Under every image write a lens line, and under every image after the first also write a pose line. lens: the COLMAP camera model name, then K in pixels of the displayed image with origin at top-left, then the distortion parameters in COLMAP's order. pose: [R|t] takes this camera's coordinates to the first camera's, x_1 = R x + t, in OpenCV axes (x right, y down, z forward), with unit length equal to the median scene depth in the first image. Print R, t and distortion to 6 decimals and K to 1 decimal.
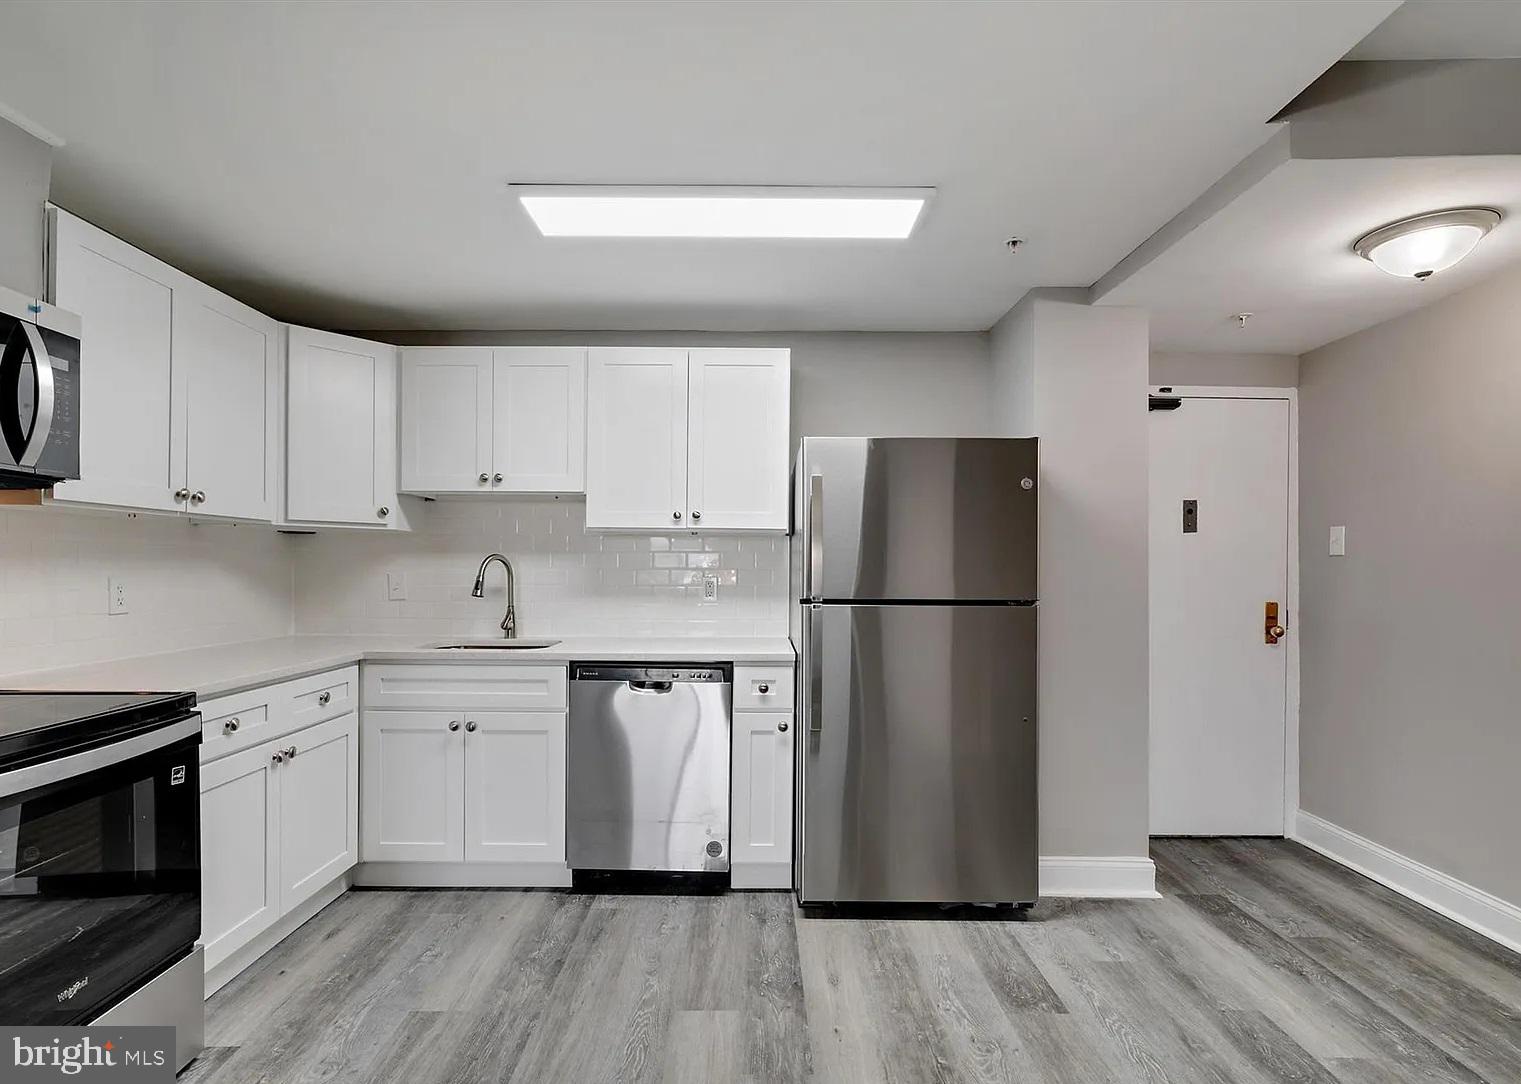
lens RADIAL K [[767.1, 0, 755.5], [0, 767.1, 571.1], [0, 0, 1]] dist [-0.001243, 0.000068]
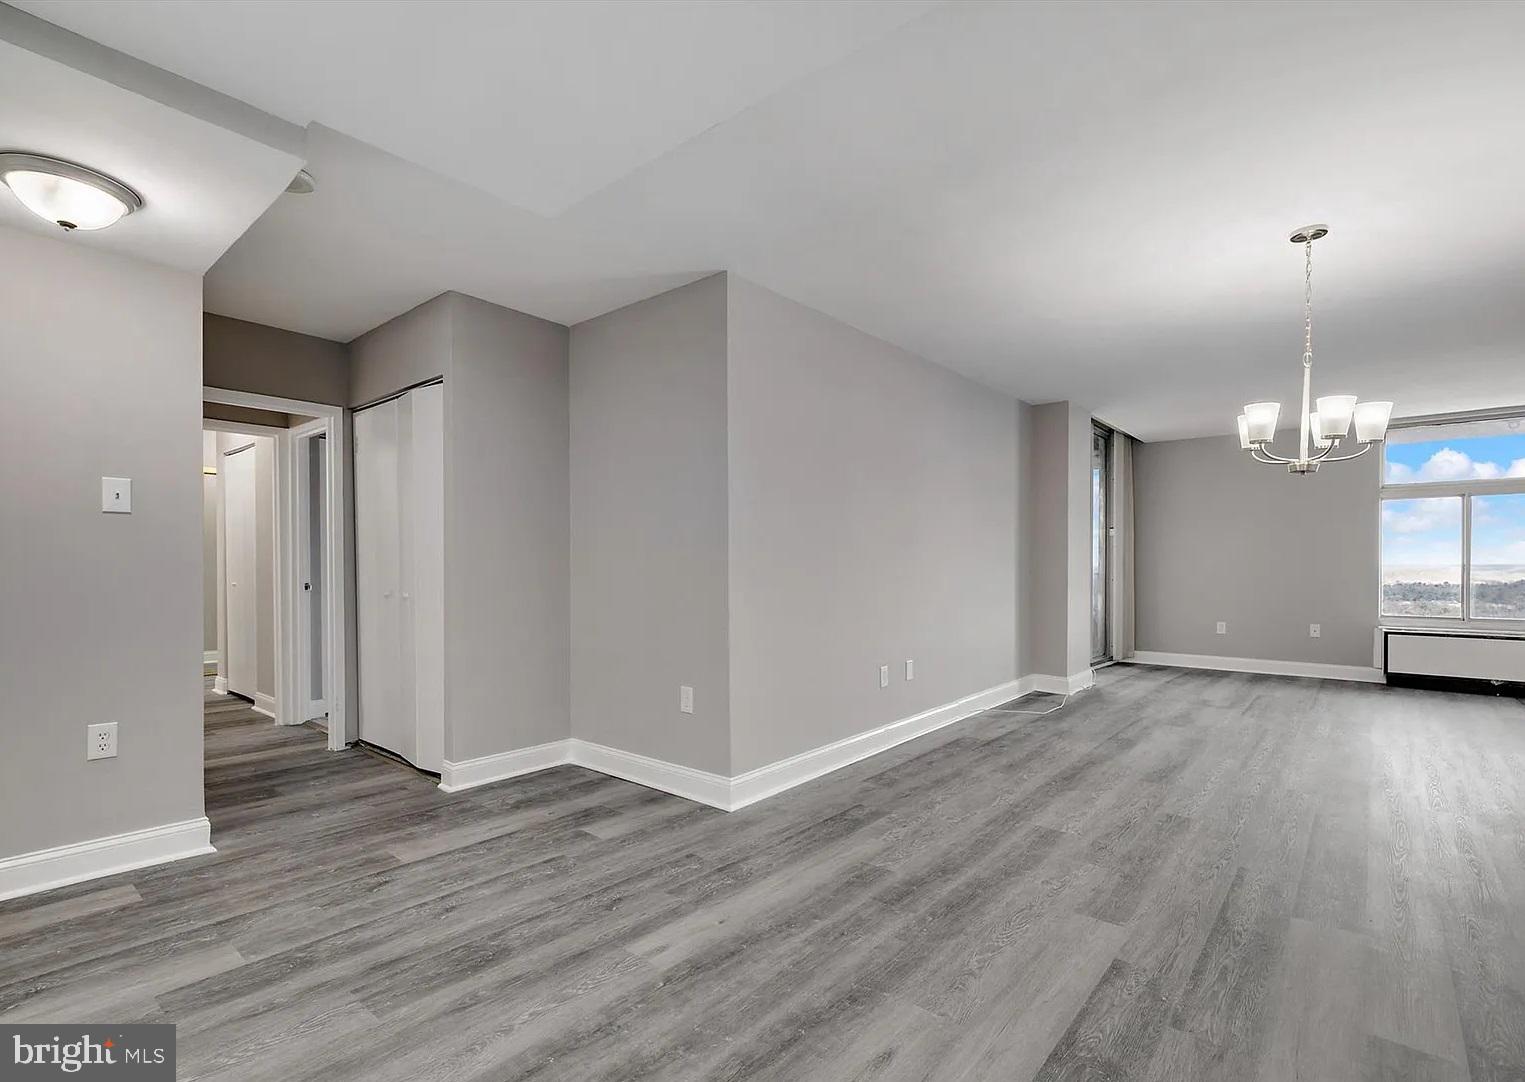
lens RADIAL K [[720.6, 0, 762.4], [0, 720.6, 569.9], [0, 0, 1]] dist [-0.000446, 0.000408]
pose [[-0.760845, -0.008972, 0.648871, -0.336293], [-0.006448, 0.999960, 0.006266, 0.039956], [-0.648901, 0.000584, -0.760872, 0.884404]]
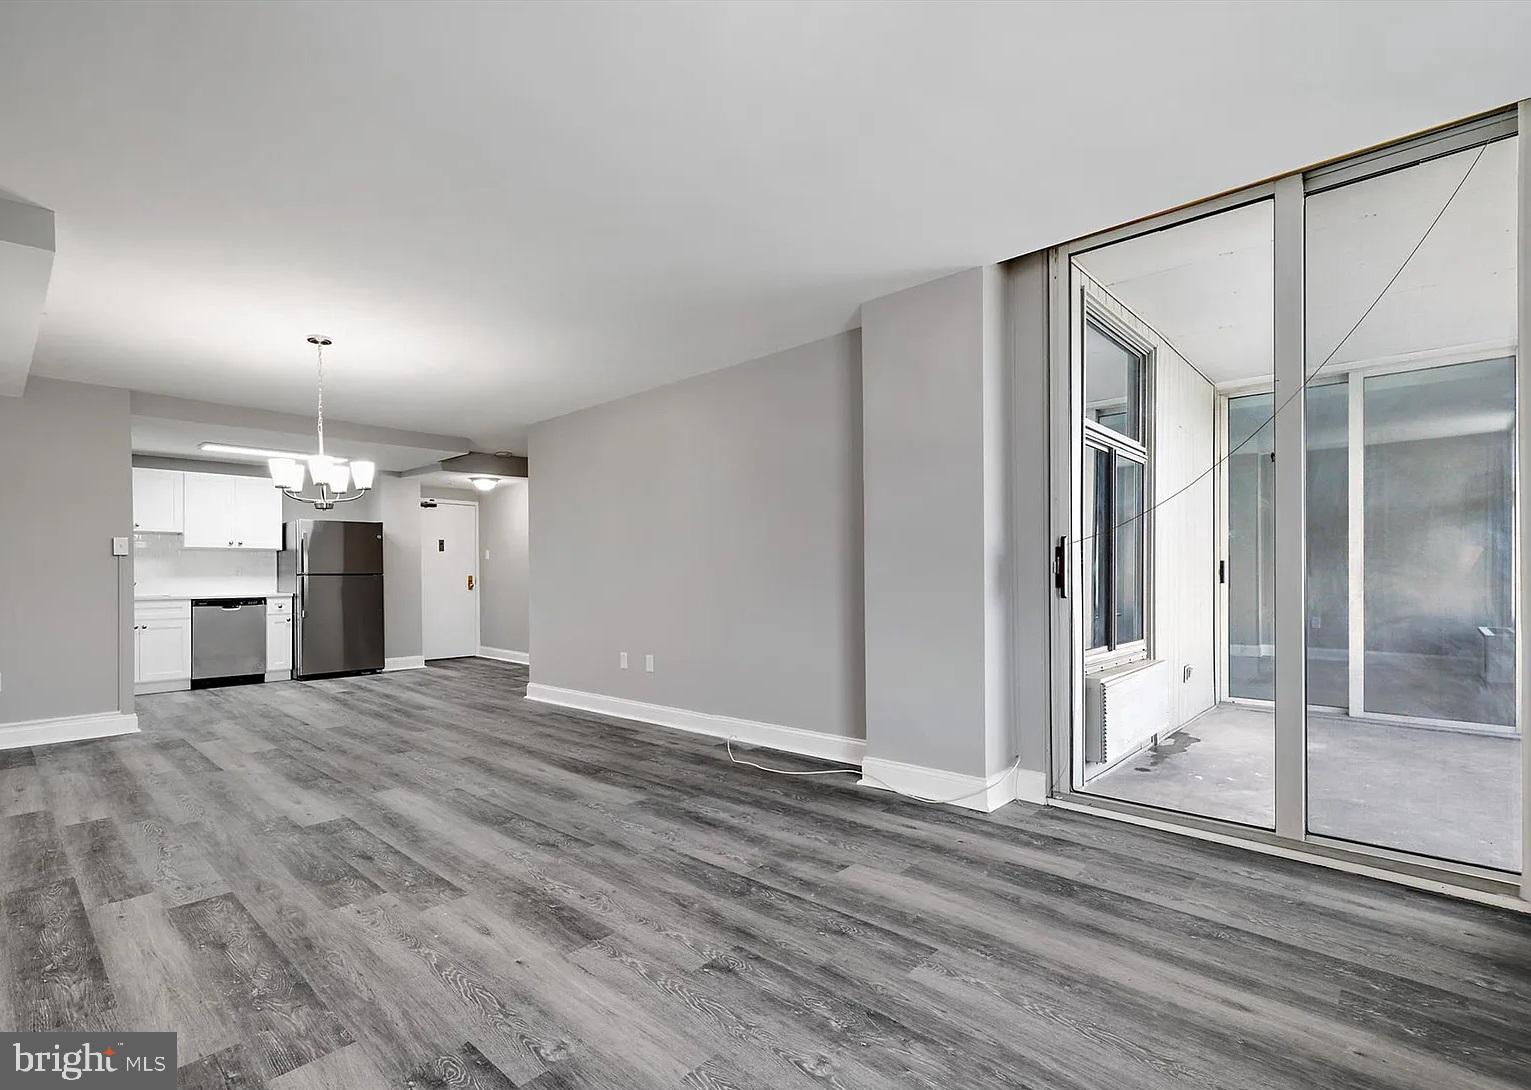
lens RADIAL K [[723.4, 0, 765.4], [0, 723.4, 574.1], [0, 0, 1]] dist [-0.000446, 0.000408]
pose [[0.676301, -0.011603, 0.736534, -0.733554], [0.007068, 0.999932, 0.009262, 0.021935], [-0.736592, -0.001057, 0.676337, -2.092475]]
